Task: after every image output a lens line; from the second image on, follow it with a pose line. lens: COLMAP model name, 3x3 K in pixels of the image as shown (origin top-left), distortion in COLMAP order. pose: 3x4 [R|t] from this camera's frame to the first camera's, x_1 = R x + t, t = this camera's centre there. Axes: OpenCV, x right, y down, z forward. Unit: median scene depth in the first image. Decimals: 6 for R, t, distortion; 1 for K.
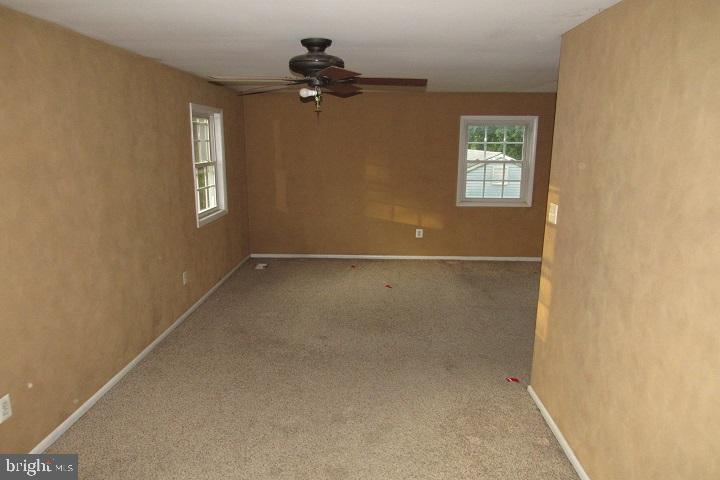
lens RADIAL K [[517.4, 0, 357.6], [0, 517.4, 238.5], [0, 0, 1]] dist [-0.010582, -0.008417]
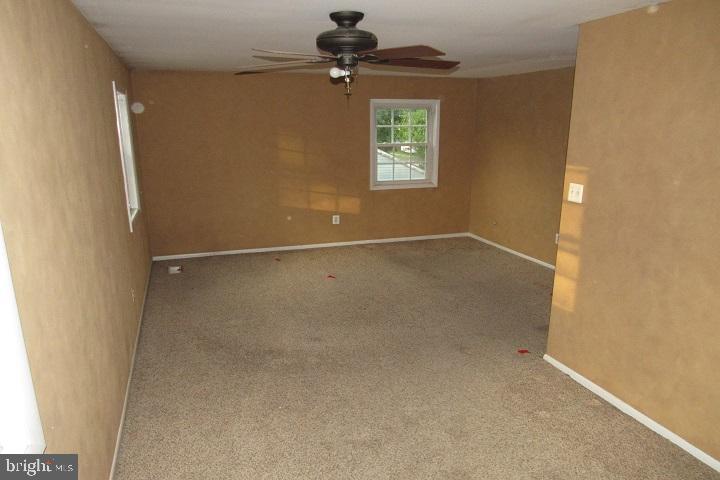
lens RADIAL K [[517.4, 0, 361.4], [0, 517.4, 240.7], [0, 0, 1]] dist [-0.010582, -0.008417]
pose [[0.937705, -0.085746, 0.336685, -0.178091], [0.073868, 0.996114, 0.047959, -0.014317], [-0.339489, -0.020101, 0.940395, 0.062239]]
